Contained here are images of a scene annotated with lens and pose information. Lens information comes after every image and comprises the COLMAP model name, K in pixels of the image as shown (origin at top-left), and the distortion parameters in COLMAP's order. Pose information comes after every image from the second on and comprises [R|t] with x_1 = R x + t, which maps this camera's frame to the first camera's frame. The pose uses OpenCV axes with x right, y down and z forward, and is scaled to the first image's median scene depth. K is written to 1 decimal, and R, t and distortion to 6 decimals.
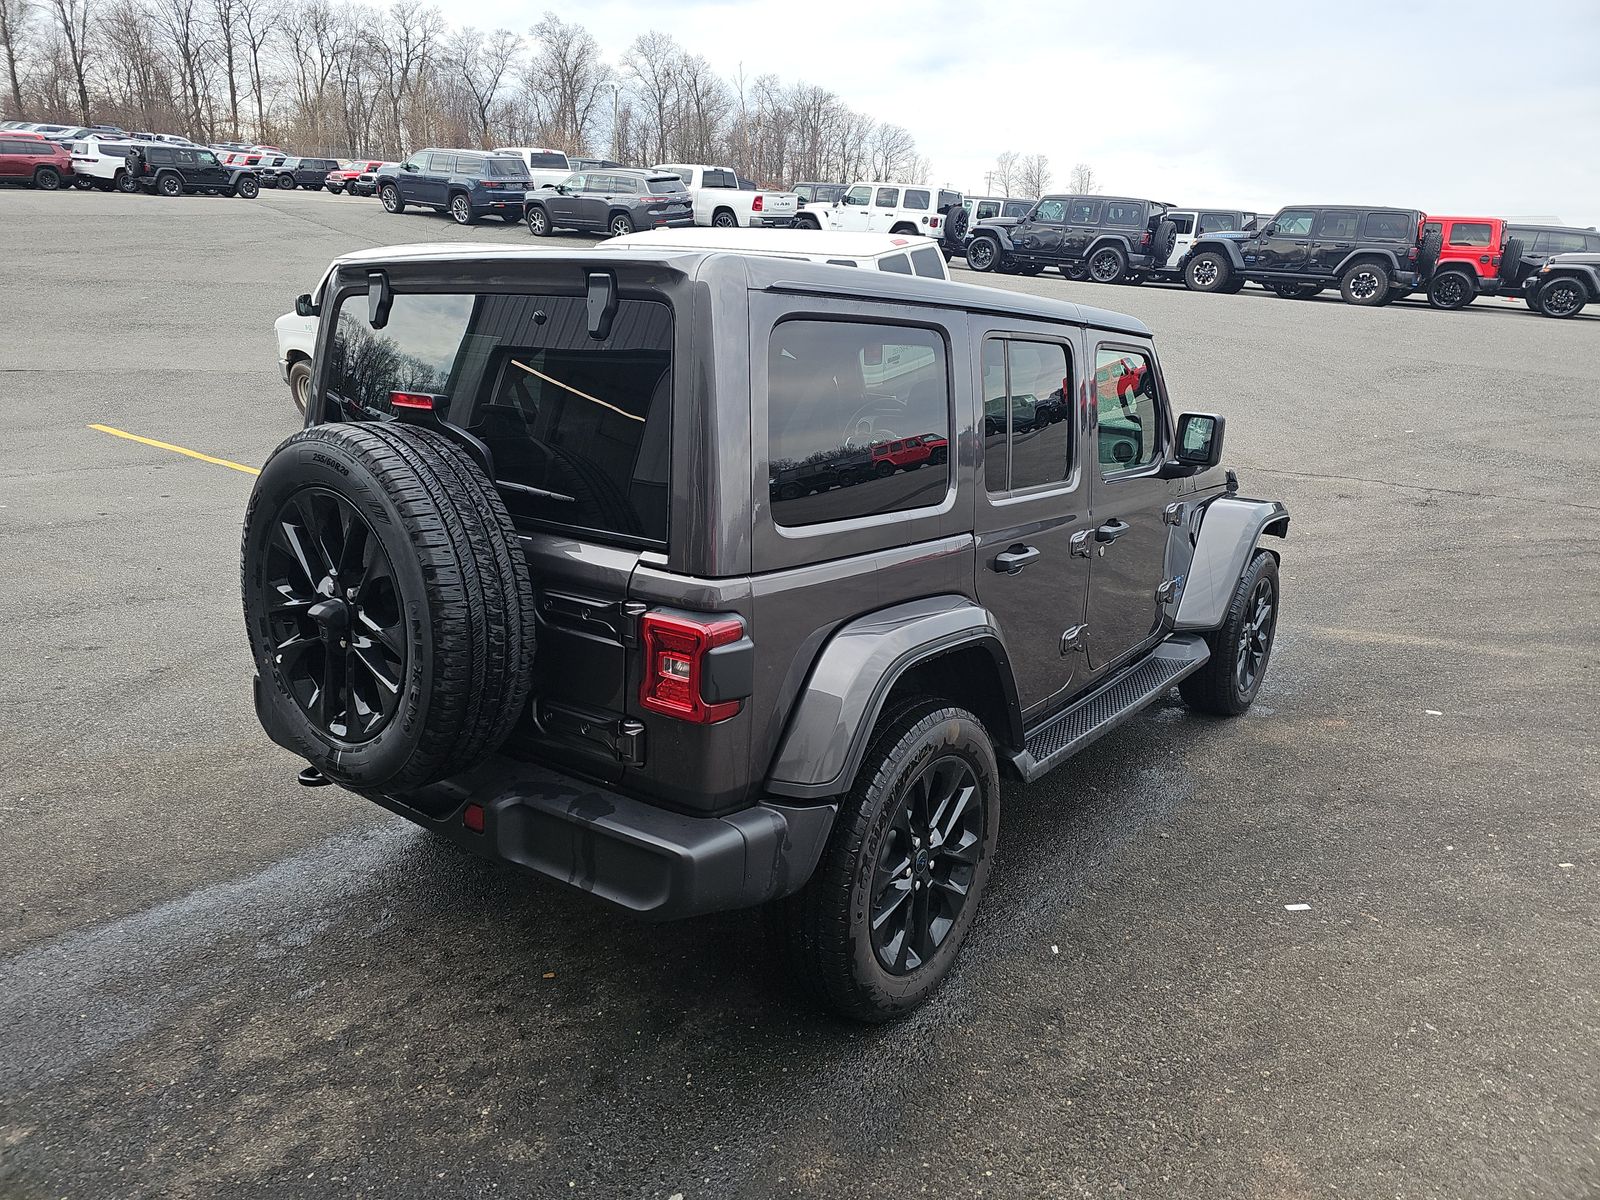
lens RADIAL K [[1053.9, 0, 803.7], [0, 1053.9, 591.5], [0, 0, 1]] dist [0.061265, -0.048607]
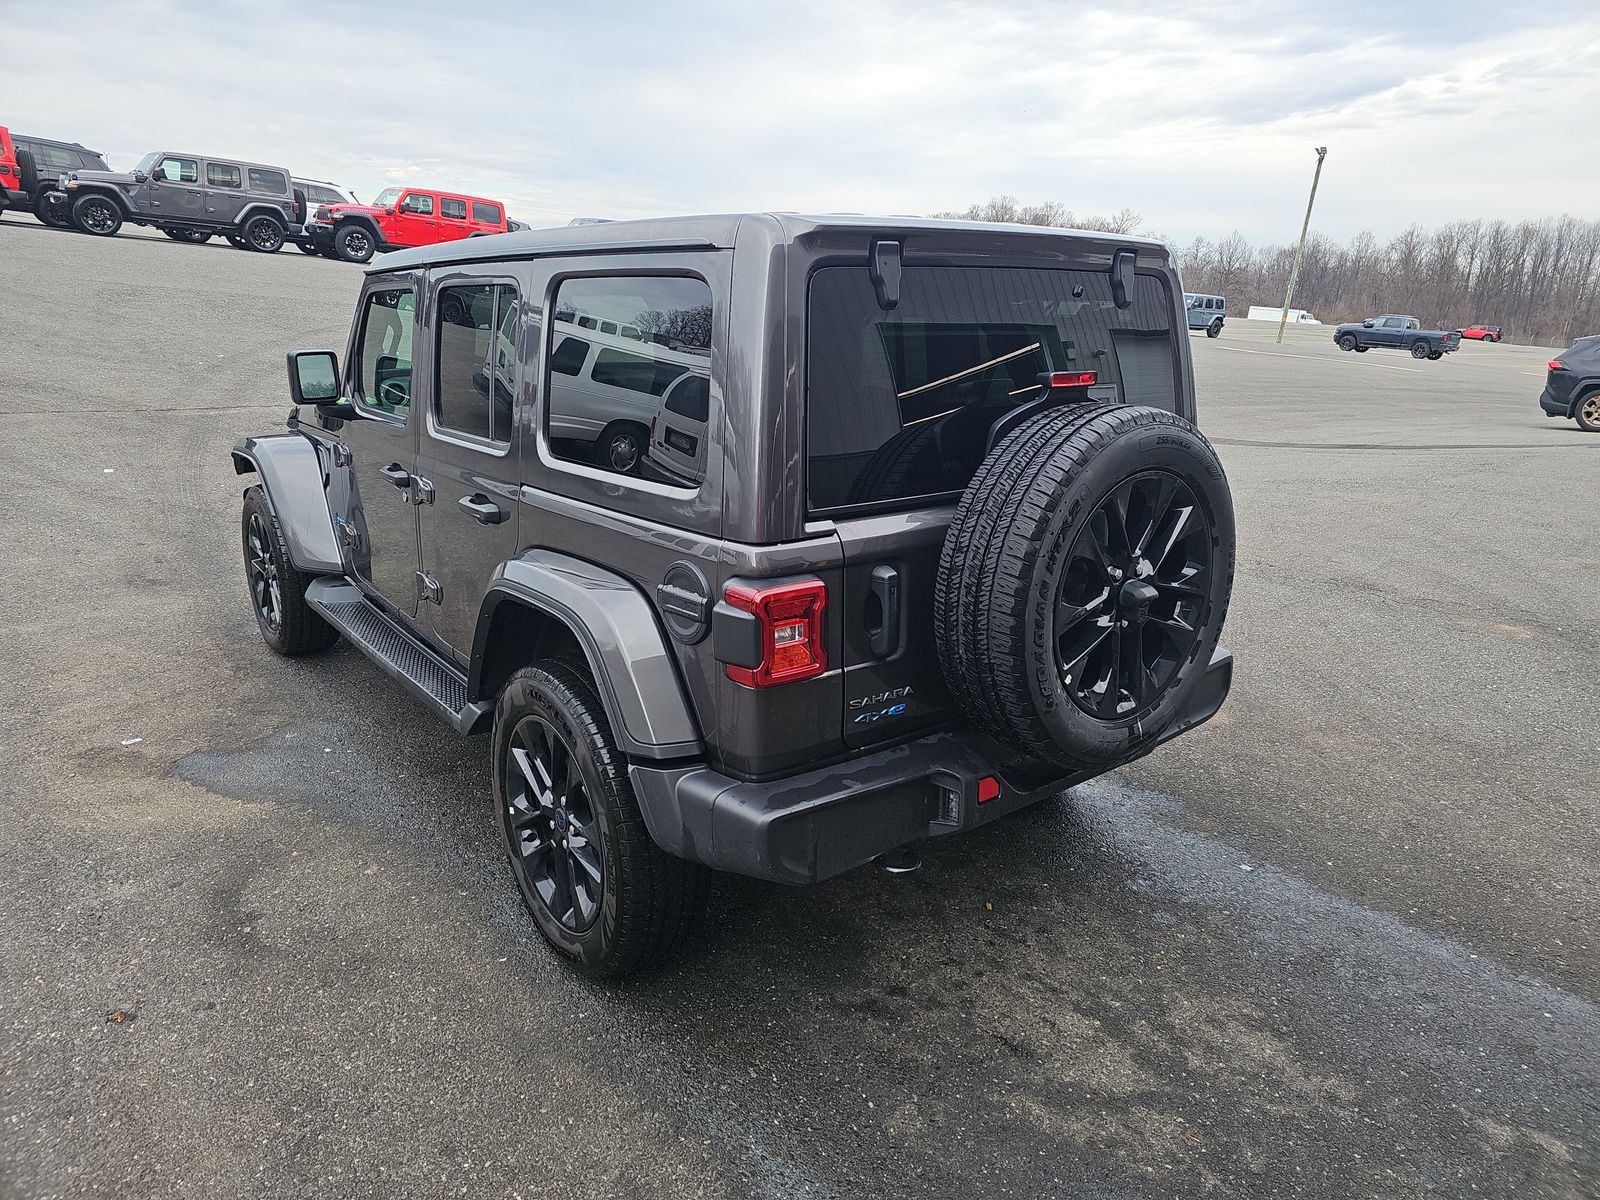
lens RADIAL K [[1053.9, 0, 803.7], [0, 1053.9, 591.5], [0, 0, 1]] dist [0.061265, -0.048607]
pose [[0.240354, -0.291442, 0.925900, -0.832793], [0.217995, 0.945704, 0.241087, -0.168823], [-0.945890, 0.143896, 0.290837, 0.575534]]
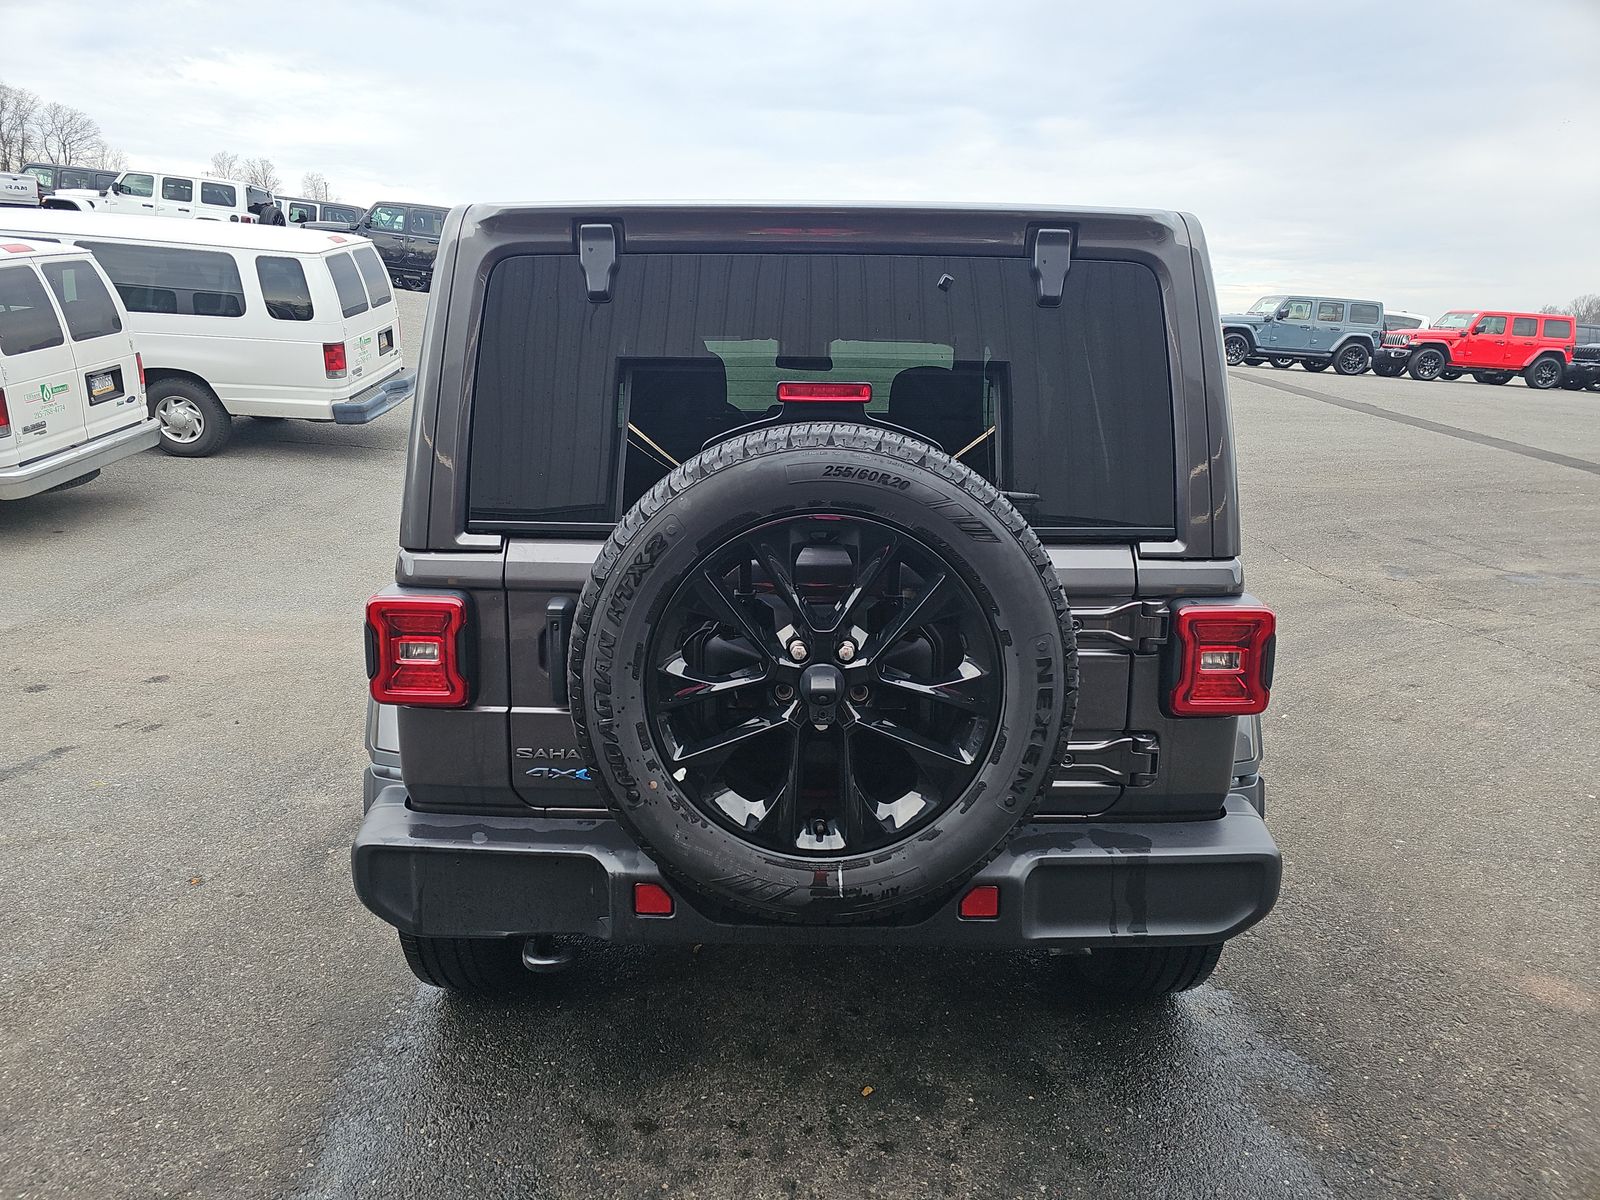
lens RADIAL K [[1051.1, 0, 786.4], [0, 1051.1, 602.8], [0, 0, 1]] dist [0.050825, -0.040991]
pose [[0.795068, -0.152316, 0.587083, -0.500669], [0.155772, 0.986765, 0.045055, -0.040787], [-0.586175, 0.055629, 0.808272, 0.247978]]
